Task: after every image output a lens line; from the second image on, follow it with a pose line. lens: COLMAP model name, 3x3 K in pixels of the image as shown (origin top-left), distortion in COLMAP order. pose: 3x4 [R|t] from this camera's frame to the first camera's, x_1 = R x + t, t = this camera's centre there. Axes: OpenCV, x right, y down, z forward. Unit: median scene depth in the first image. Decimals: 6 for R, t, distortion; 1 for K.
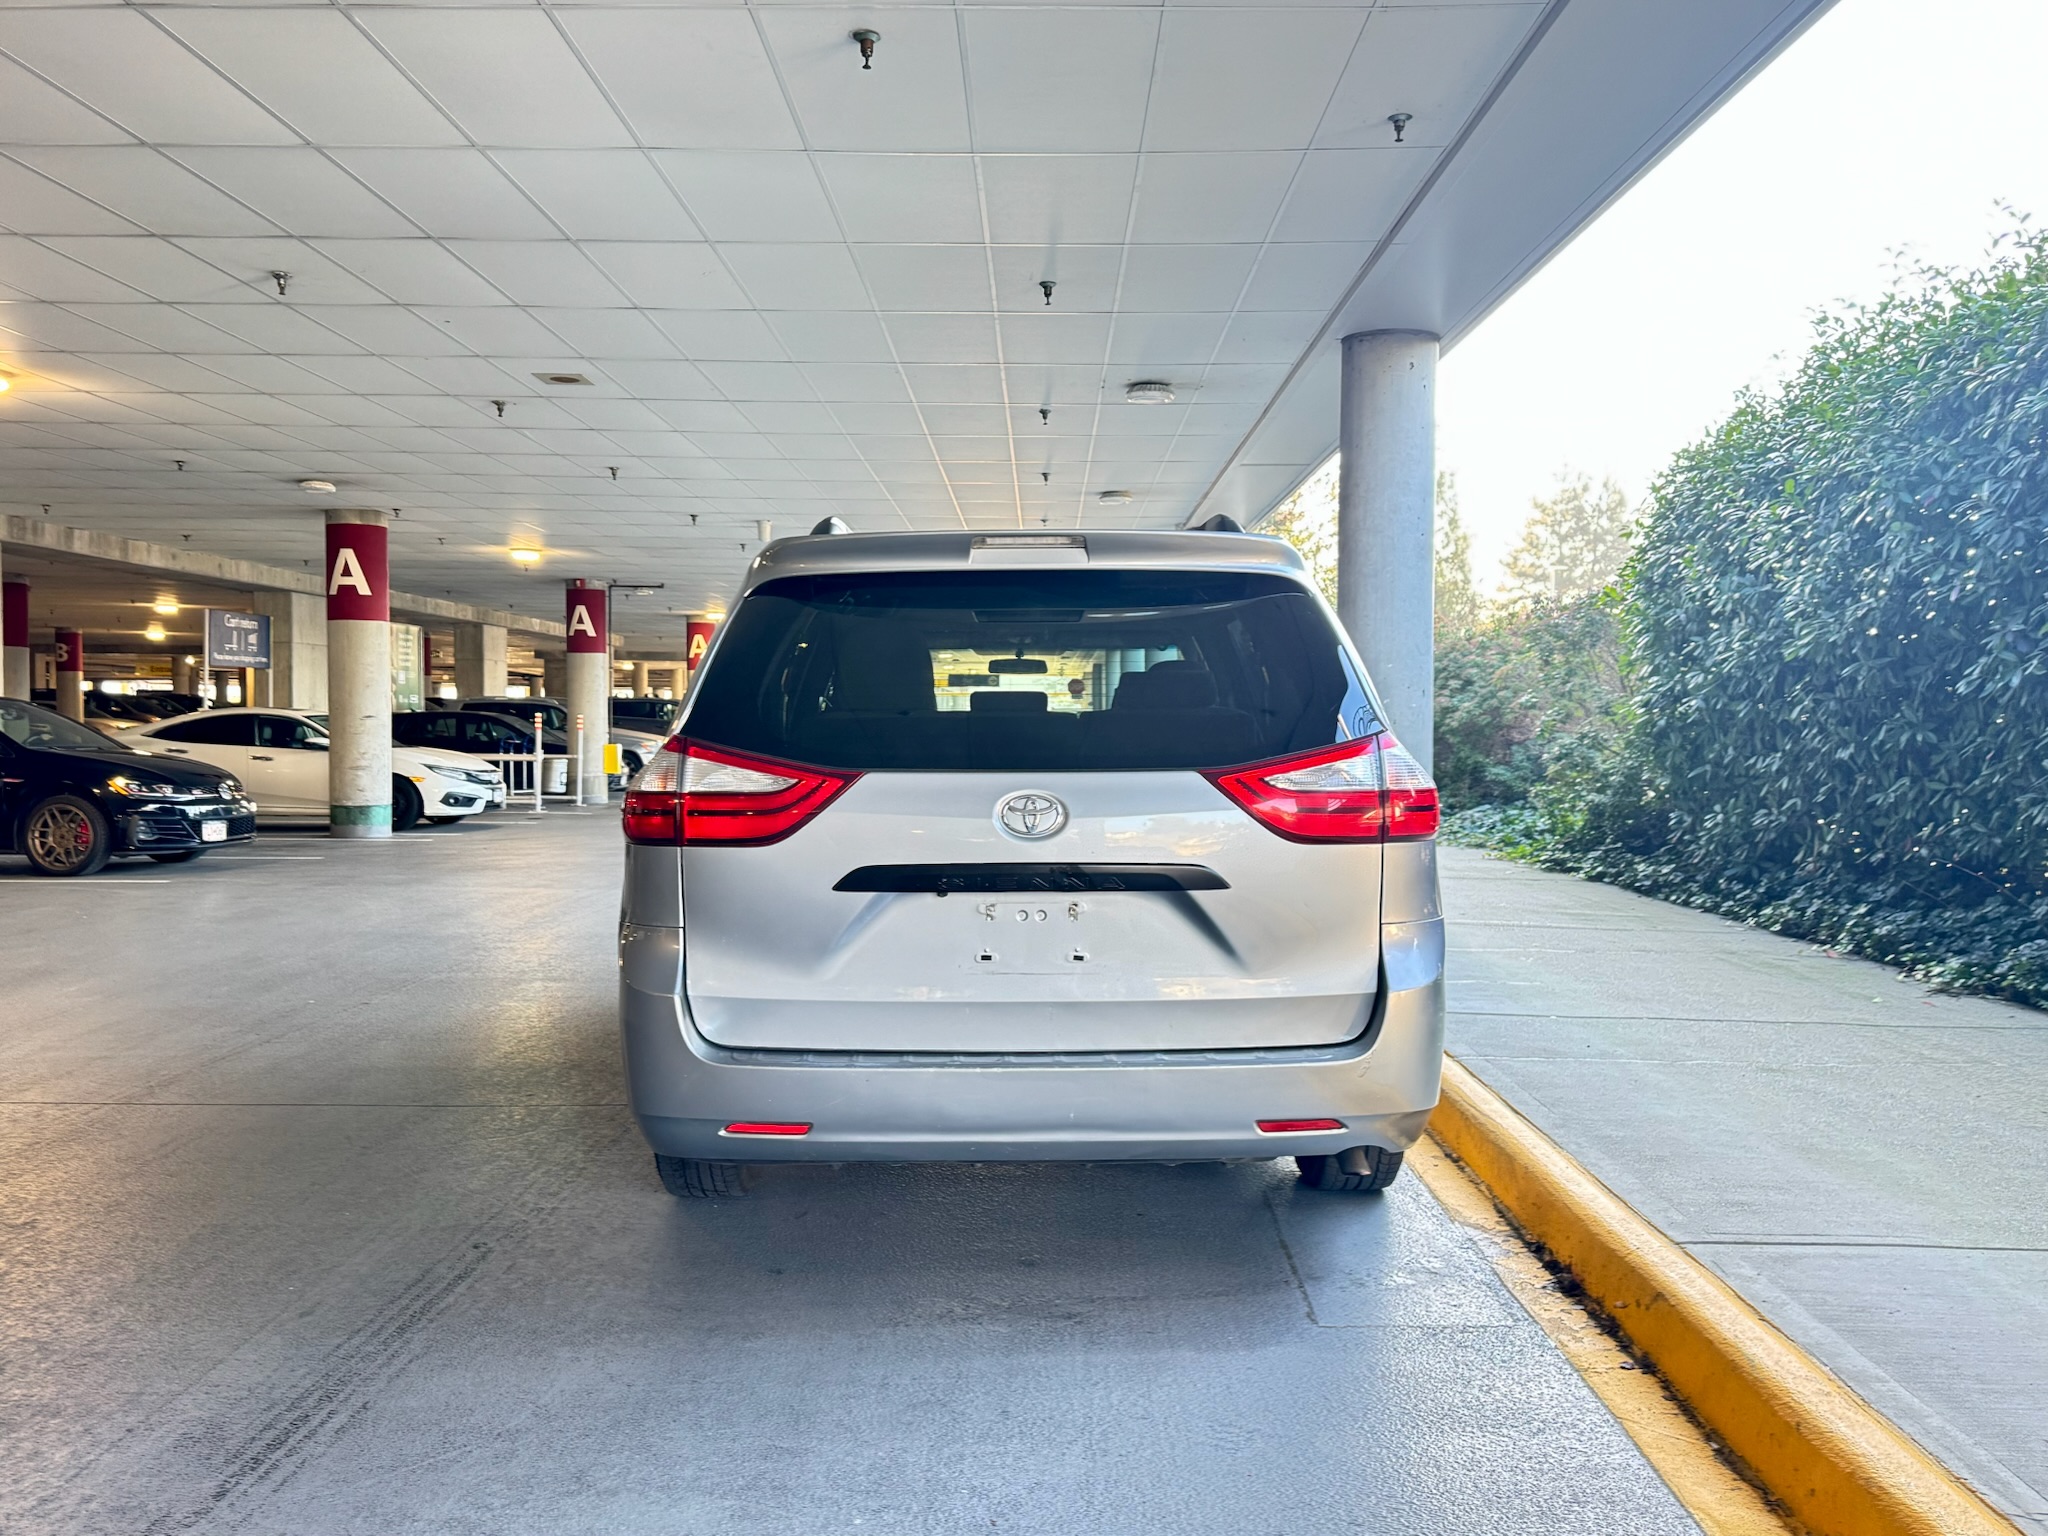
lens RADIAL K [[1649.0, 0, 1024.0], [0, 1649.0, 768.0], [0, 0, 1]] dist [0.169447, -0.320781]
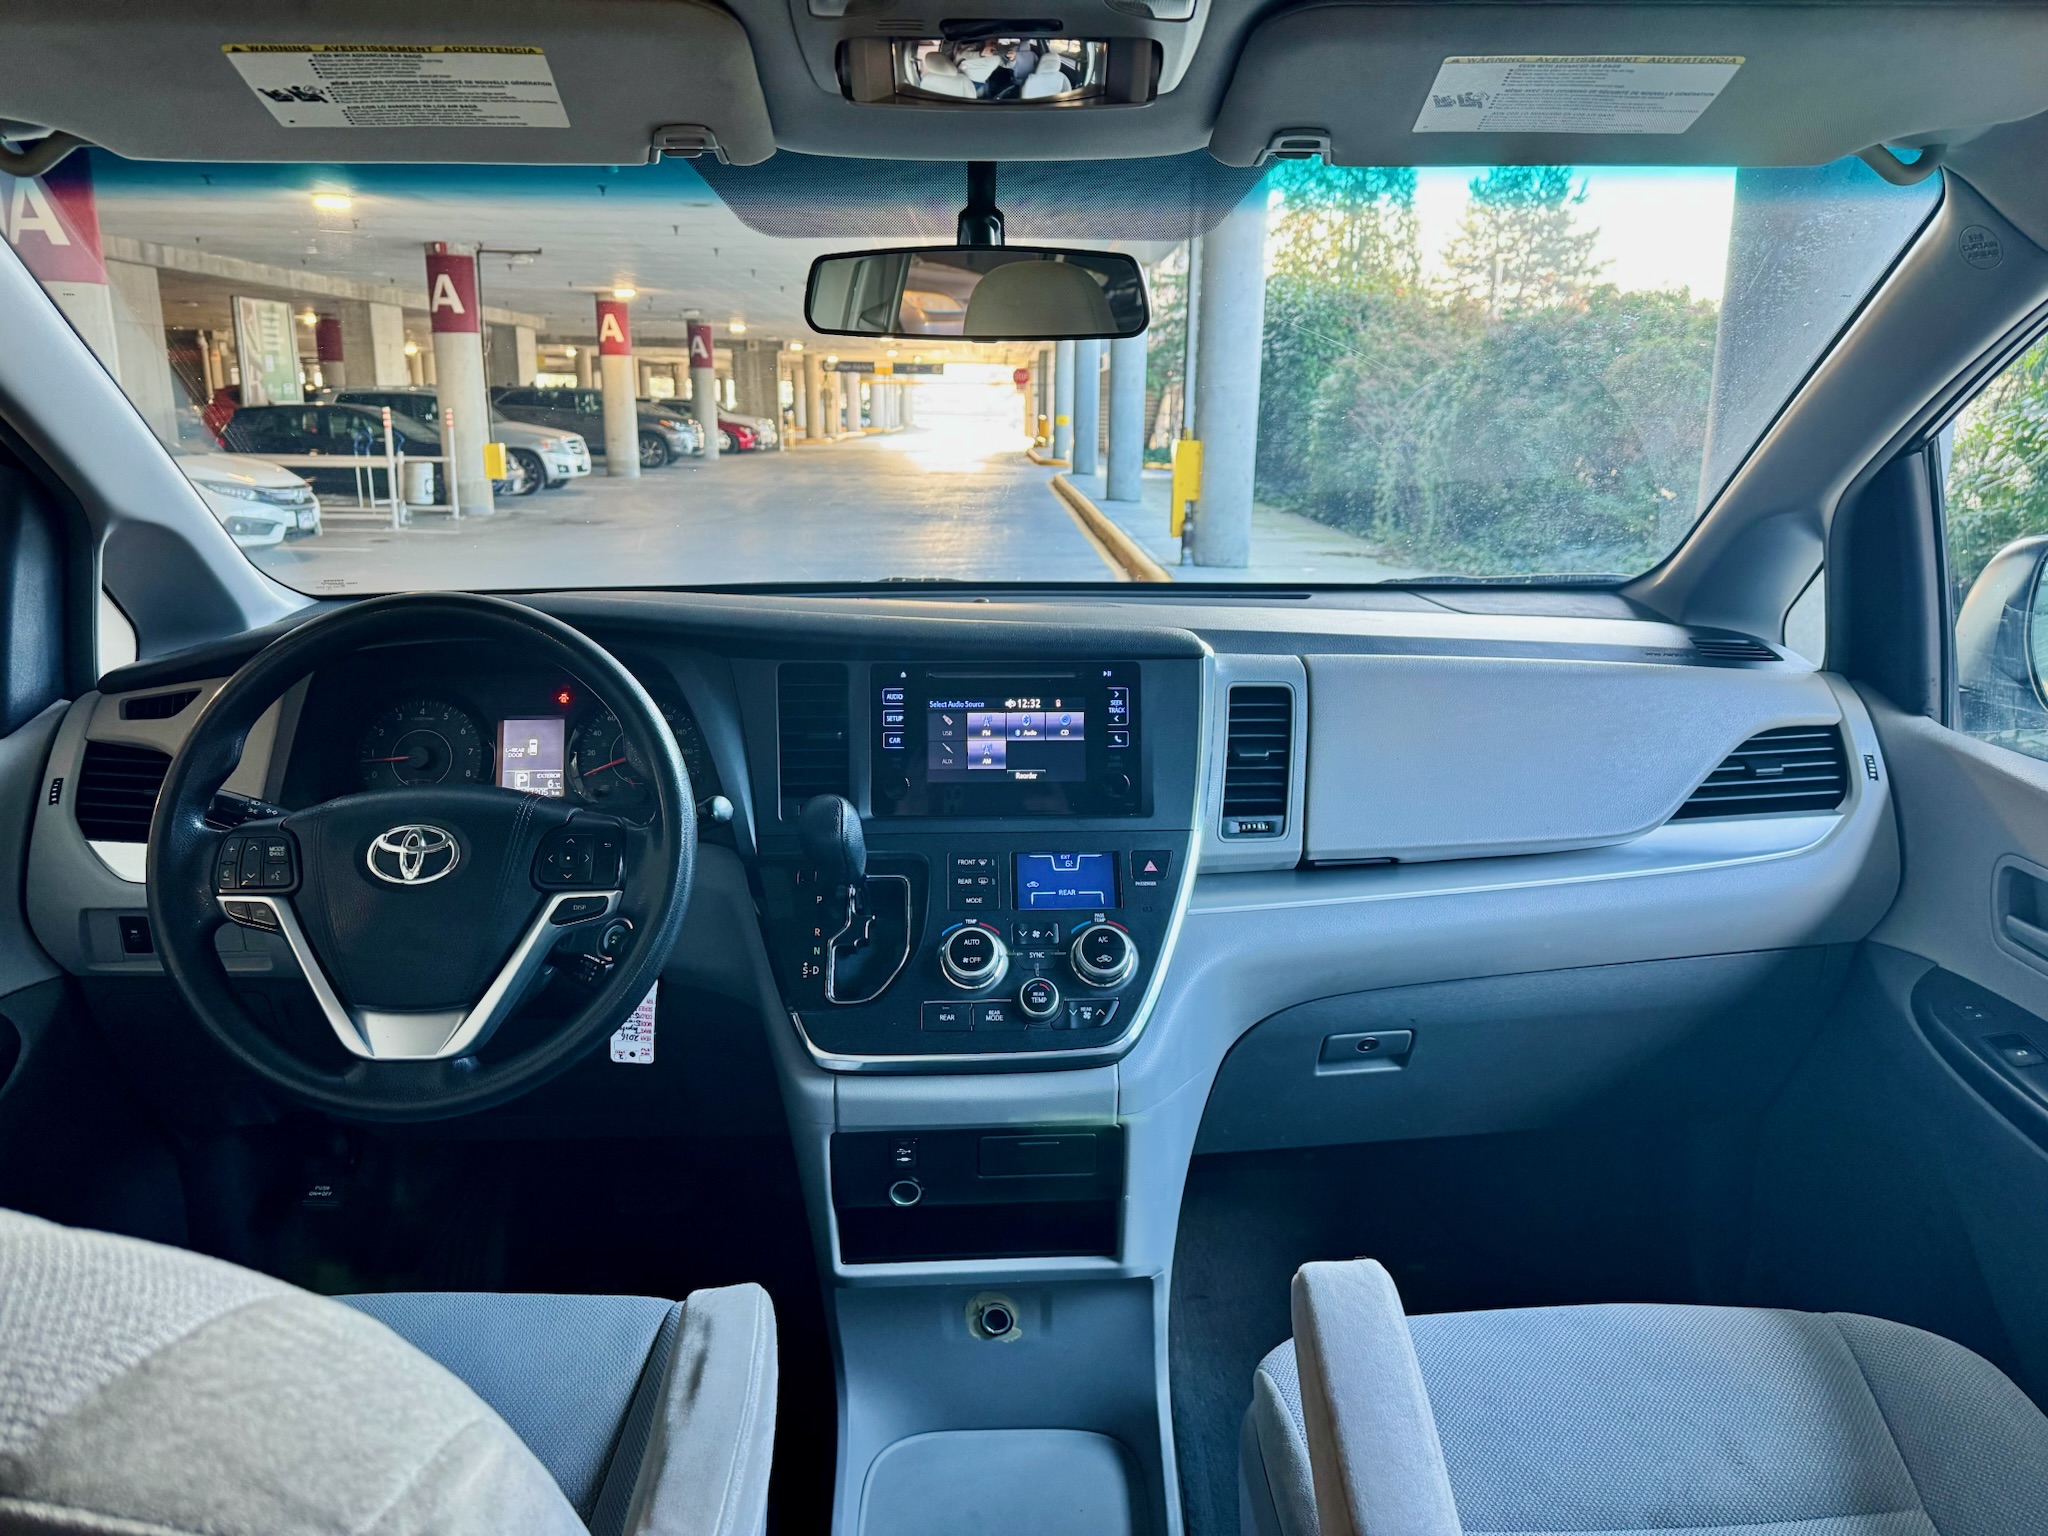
lens RADIAL K [[1396.4, 0, 1024.0], [0, 1396.4, 768.0], [0, 0, 1]] dist [-0.002489, -0.002164]
pose [[0.999235, -0.004636, 0.038823, -0.000929], [-0.004164, 0.974682, 0.223558, -0.011896], [-0.038877, -0.223549, 0.973917, 0.215675]]
